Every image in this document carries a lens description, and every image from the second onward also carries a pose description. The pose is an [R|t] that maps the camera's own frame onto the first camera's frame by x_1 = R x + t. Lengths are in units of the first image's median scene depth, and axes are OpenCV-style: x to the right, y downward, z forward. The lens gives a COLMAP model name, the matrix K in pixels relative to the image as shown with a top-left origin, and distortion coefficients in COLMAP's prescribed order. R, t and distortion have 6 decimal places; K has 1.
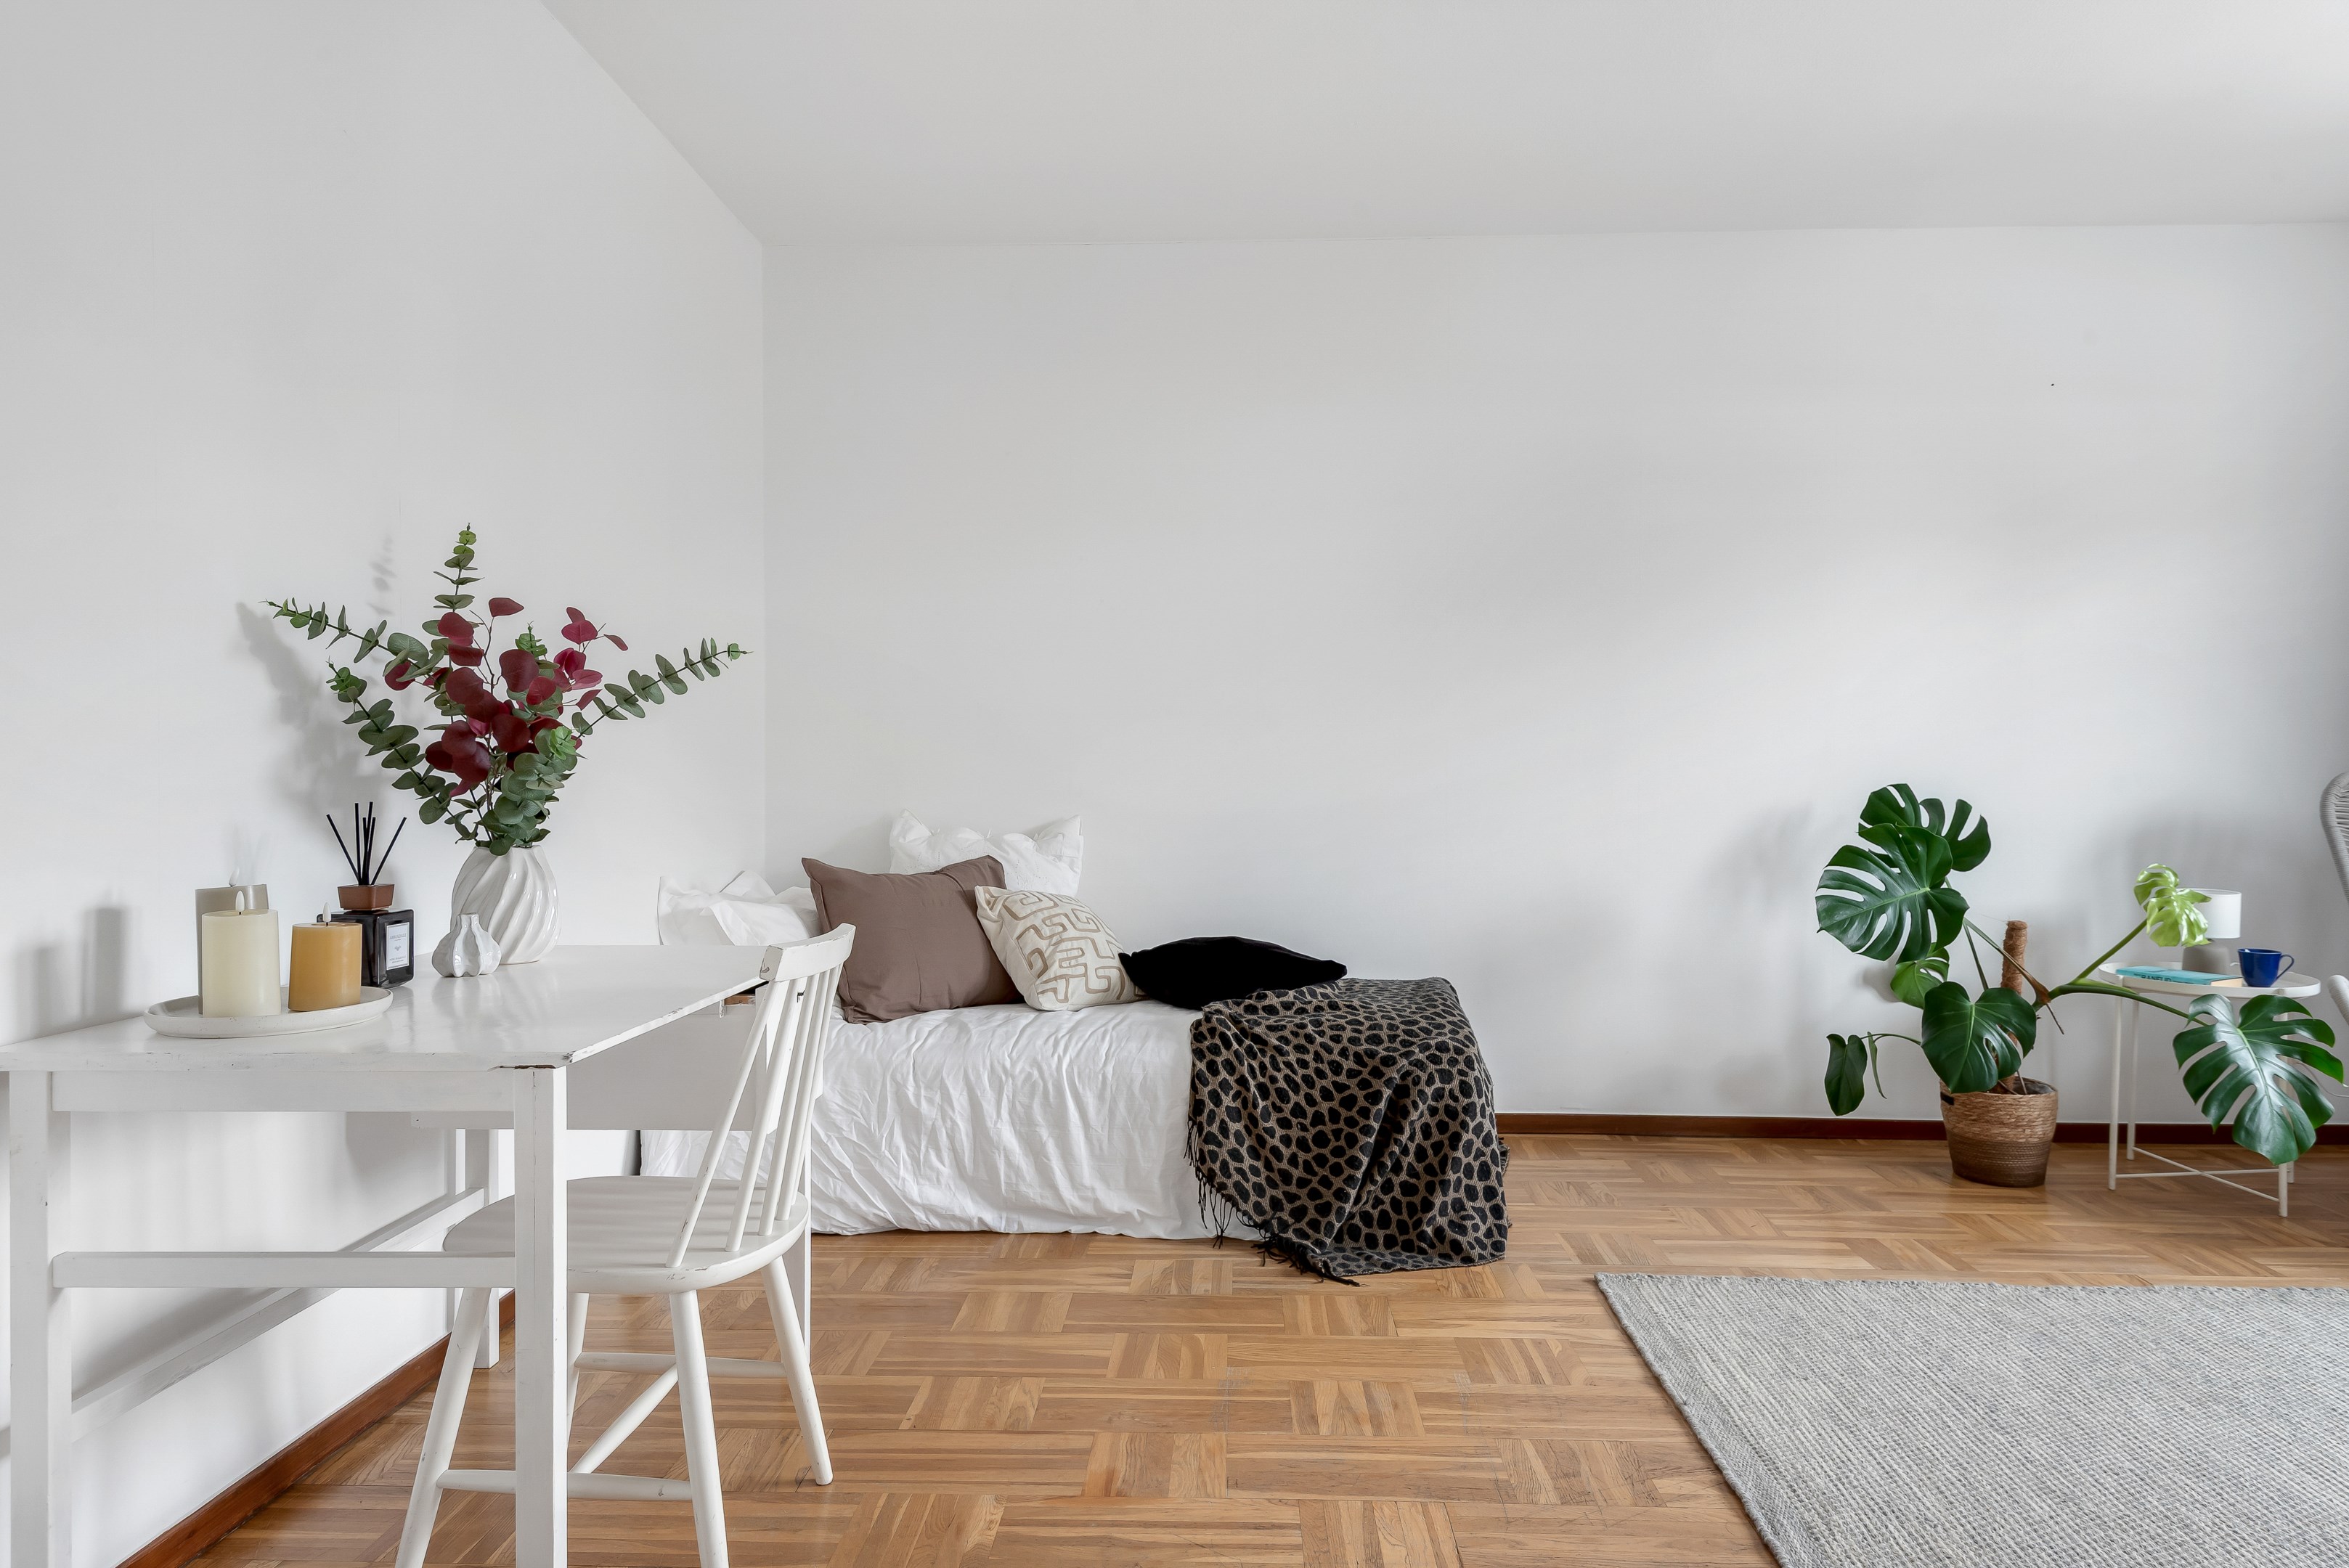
lens RADIAL K [[1436.5, 0, 1195.1], [0, 1436.5, 789.4], [0, 0, 1]] dist [0.026908, -0.016644]
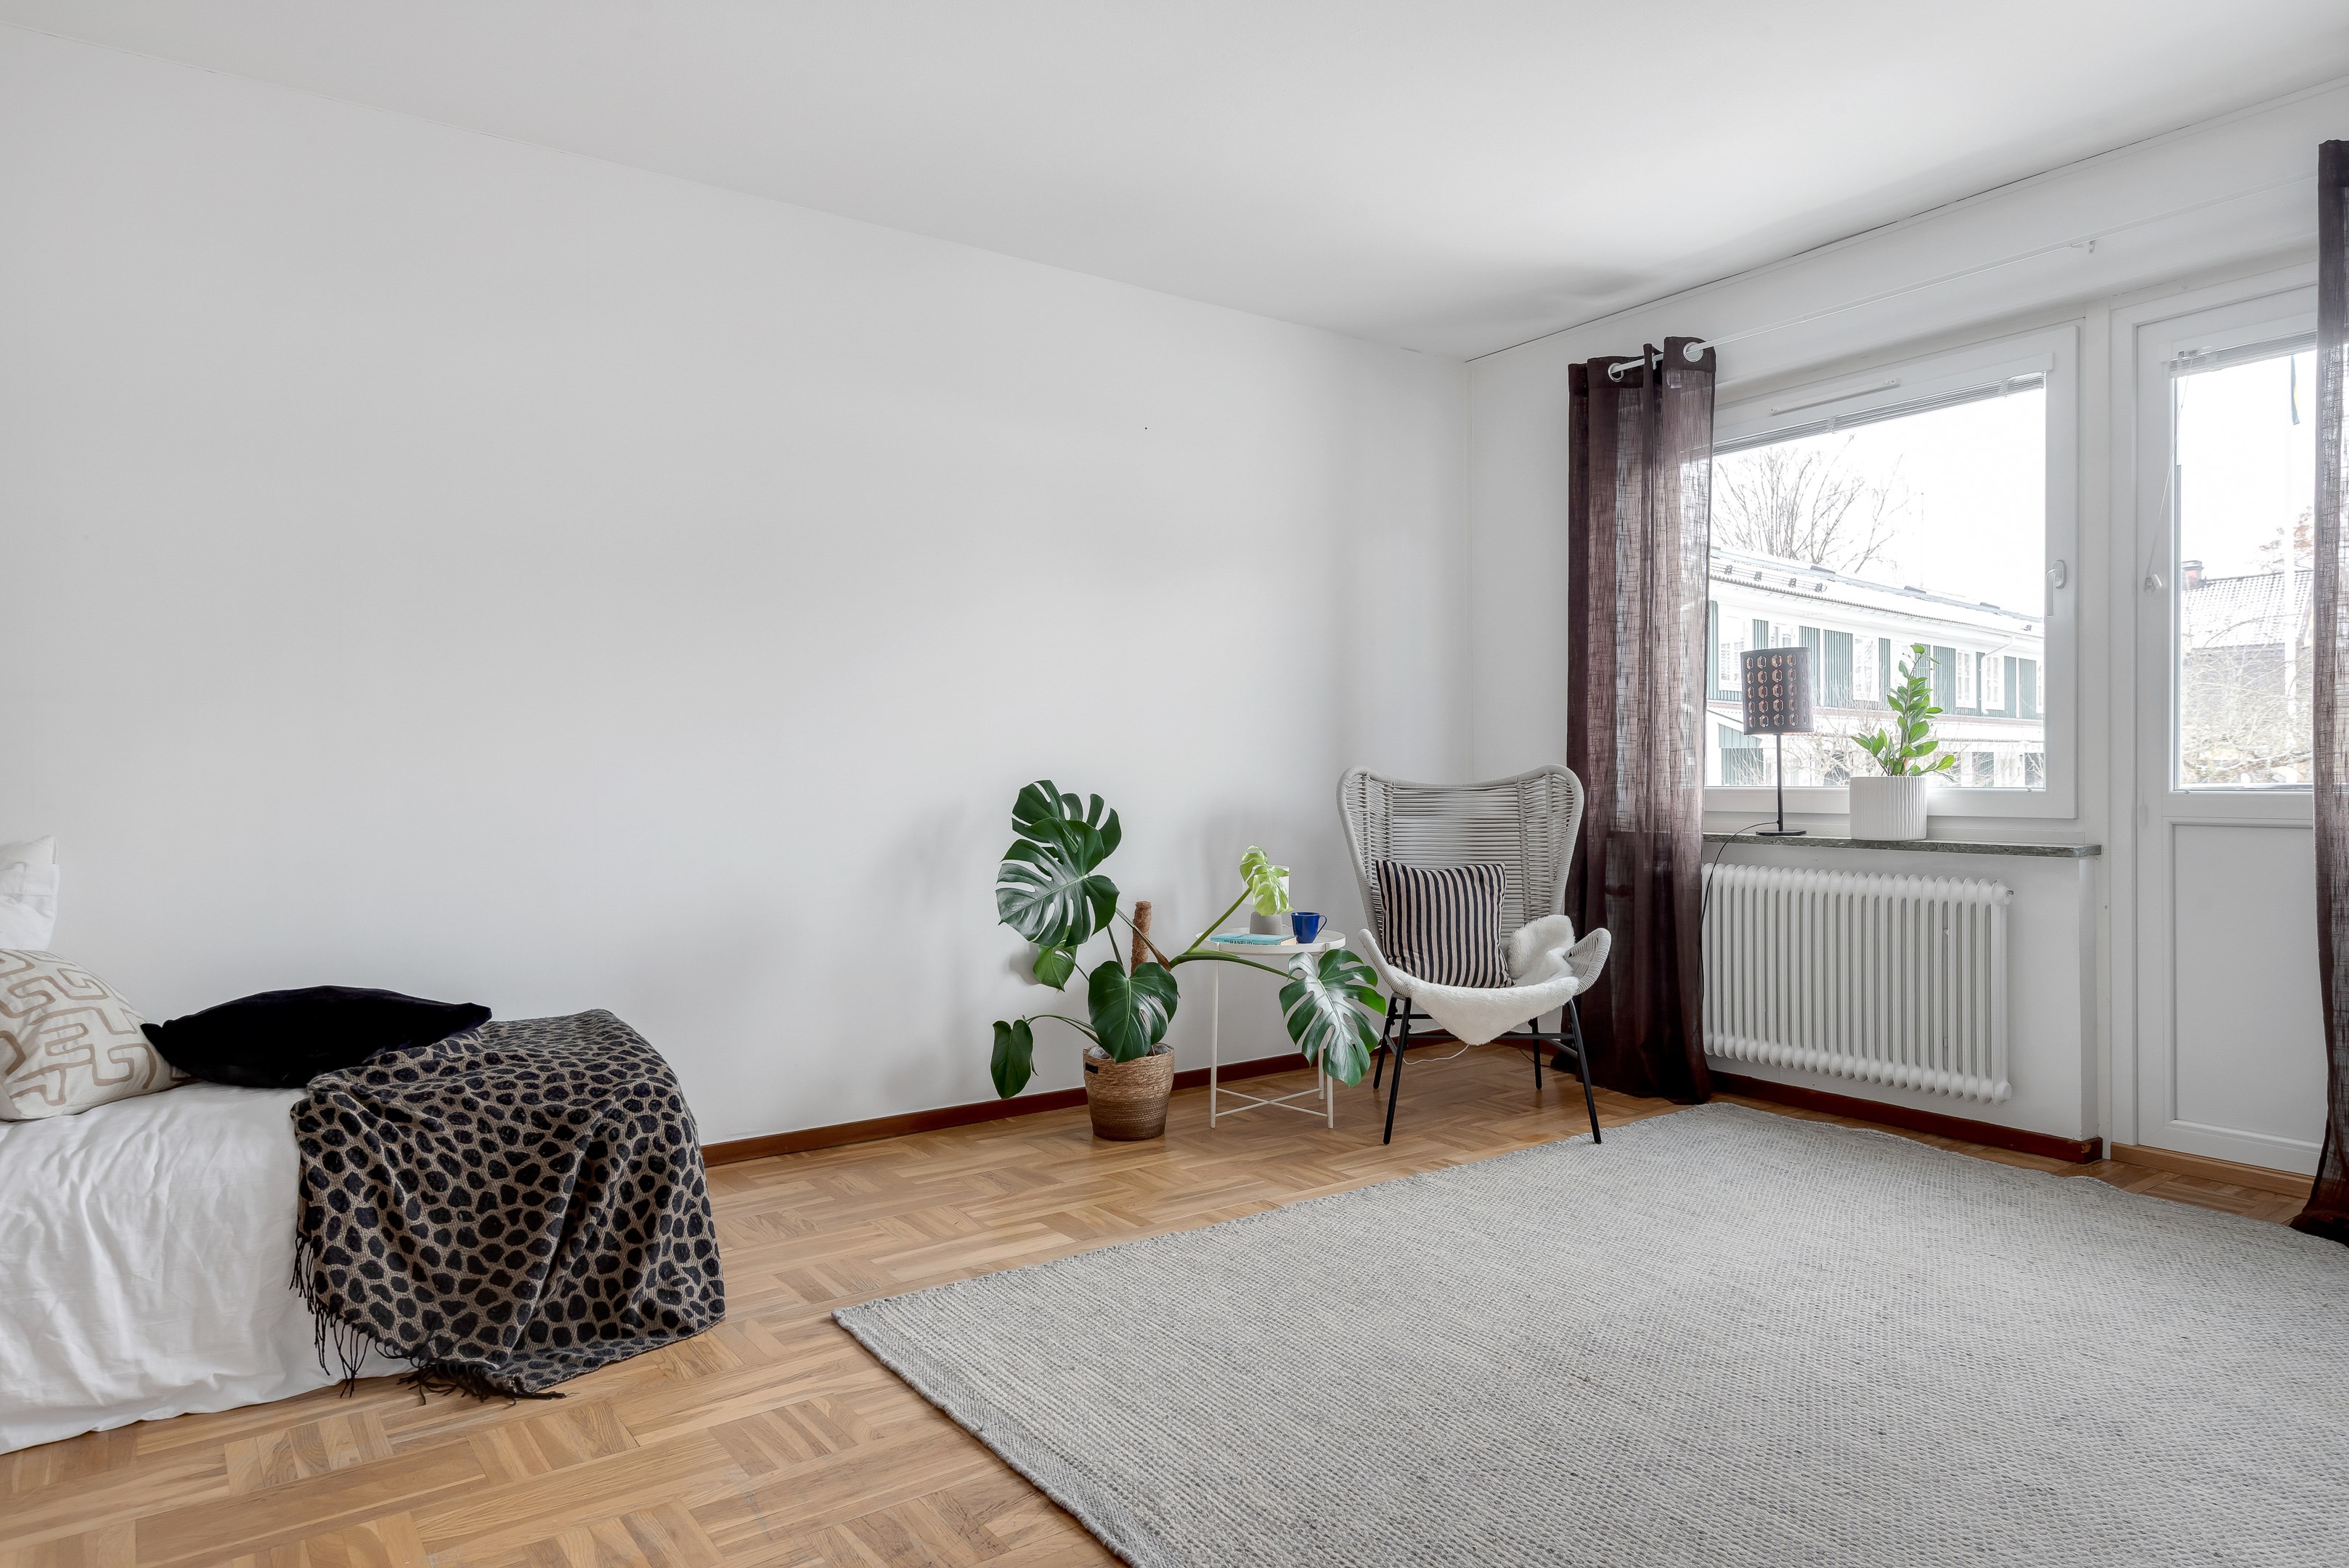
lens RADIAL K [[1436.5, 0, 1189.7], [0, 1436.5, 777.0], [0, 0, 1]] dist [0.026908, -0.016644]
pose [[0.790059, -0.009485, 0.612957, -0.099083], [0.013128, 0.999913, -0.001449, -0.003569], [-0.612890, 0.009191, 0.790115, 0.113836]]
